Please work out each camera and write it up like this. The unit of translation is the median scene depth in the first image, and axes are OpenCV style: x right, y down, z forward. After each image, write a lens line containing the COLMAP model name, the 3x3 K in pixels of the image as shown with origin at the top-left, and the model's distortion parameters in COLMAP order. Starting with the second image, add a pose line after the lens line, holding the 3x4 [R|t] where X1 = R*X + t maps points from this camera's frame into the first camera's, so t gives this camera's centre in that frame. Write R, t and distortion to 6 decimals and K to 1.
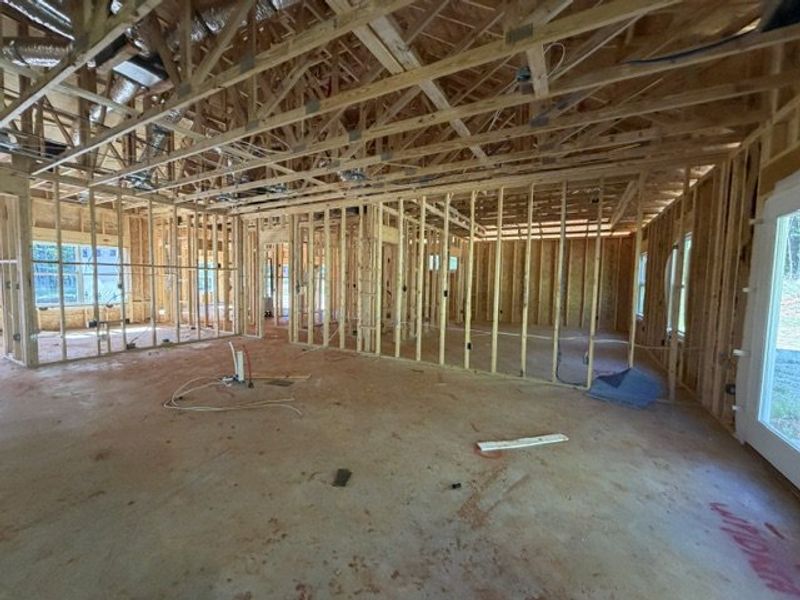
lens RADIAL K [[320.3, 0, 400.3], [0, 320.3, 299.7], [0, 0, 1]] dist [0.000592, -0.000109]
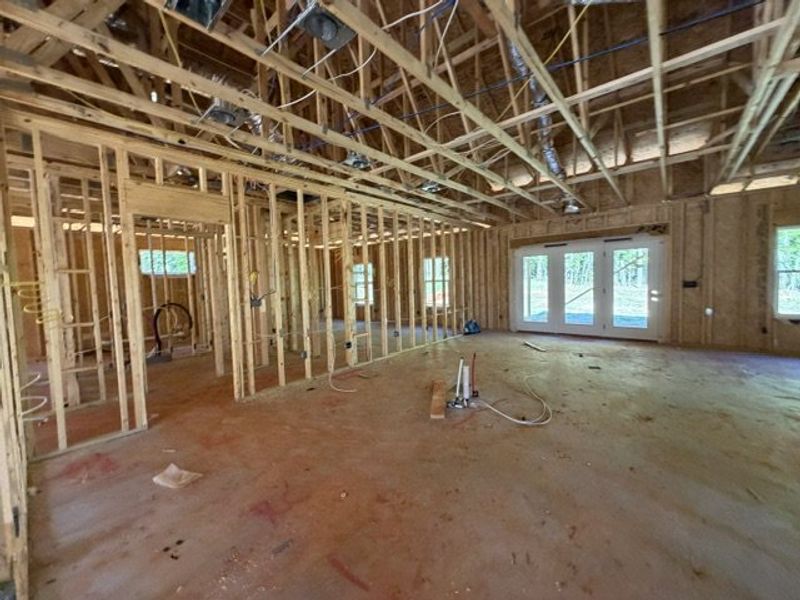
lens RADIAL K [[320.3, 0, 400.3], [0, 320.3, 299.7], [0, 0, 1]] dist [0.000592, -0.000109]
pose [[0.199133, -0.081753, 0.976556, -1.574256], [0.089479, 0.993868, 0.064956, -0.105414], [-0.975879, 0.074446, 0.205228, 1.117022]]
